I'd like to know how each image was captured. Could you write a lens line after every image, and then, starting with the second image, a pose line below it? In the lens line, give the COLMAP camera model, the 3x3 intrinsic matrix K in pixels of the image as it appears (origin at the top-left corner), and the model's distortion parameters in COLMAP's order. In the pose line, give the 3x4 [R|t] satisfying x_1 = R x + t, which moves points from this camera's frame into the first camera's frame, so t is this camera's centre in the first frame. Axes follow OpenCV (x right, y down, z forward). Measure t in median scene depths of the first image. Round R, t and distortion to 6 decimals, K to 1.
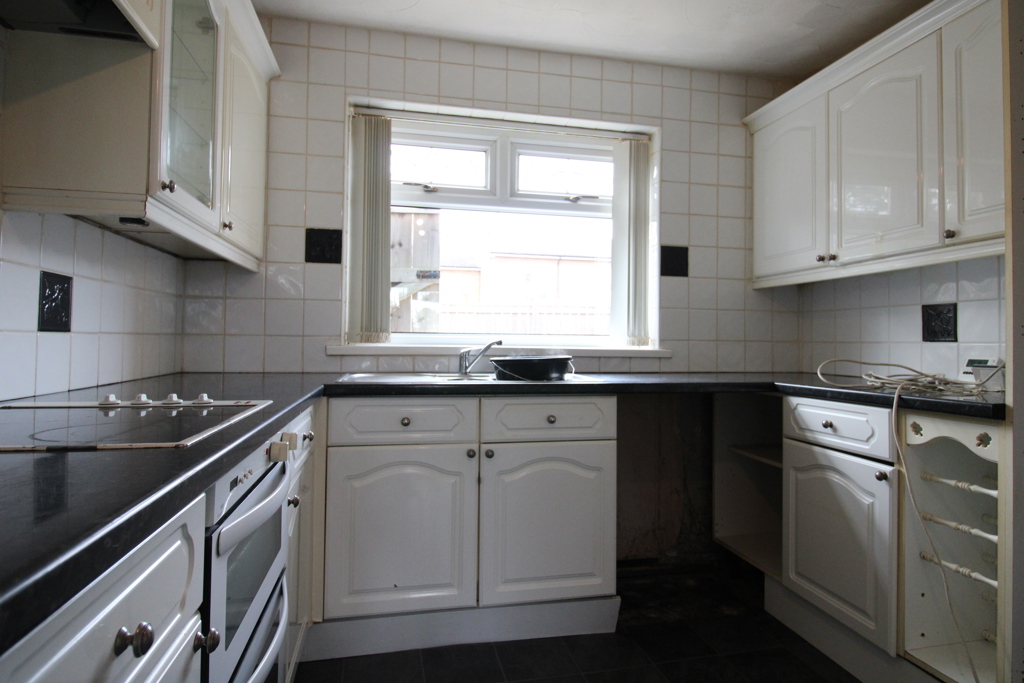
lens RADIAL K [[584.7, 0, 516.3], [0, 584.7, 332.1], [0, 0, 1]] dist [0.015457, -0.000506]
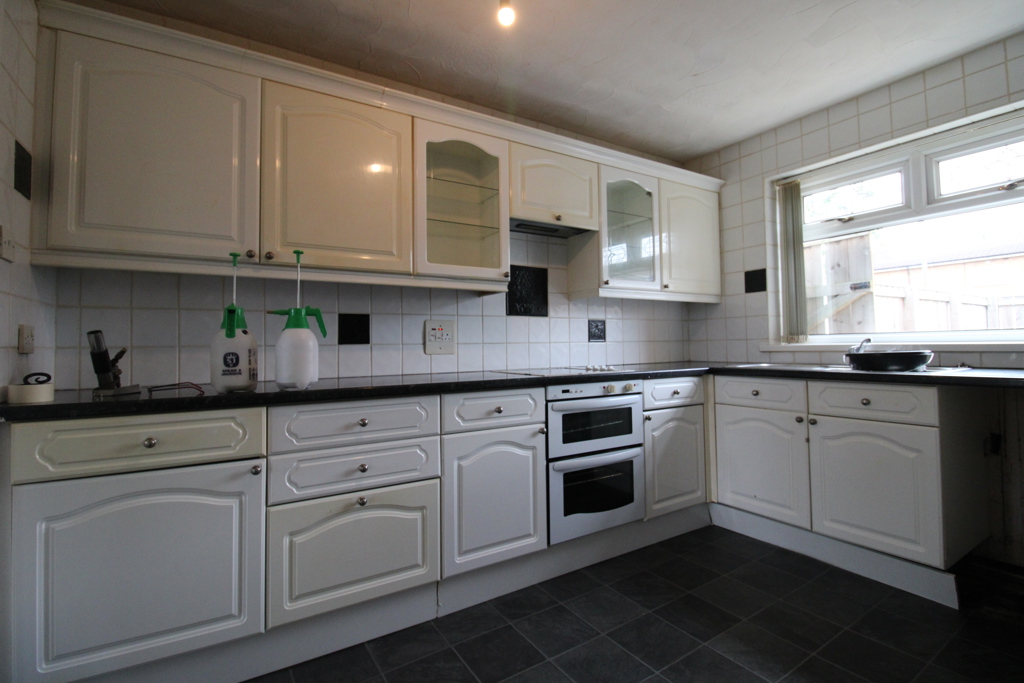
lens RADIAL K [[474.7, 0, 513.0], [0, 474.7, 345.4], [0, 0, 1]] dist [-0.000964, -0.010757]
pose [[0.332768, -0.019331, -0.942810, 0.627970], [0.033843, 0.999391, -0.008546, 0.011703], [0.942401, -0.029064, 0.333220, -0.023314]]
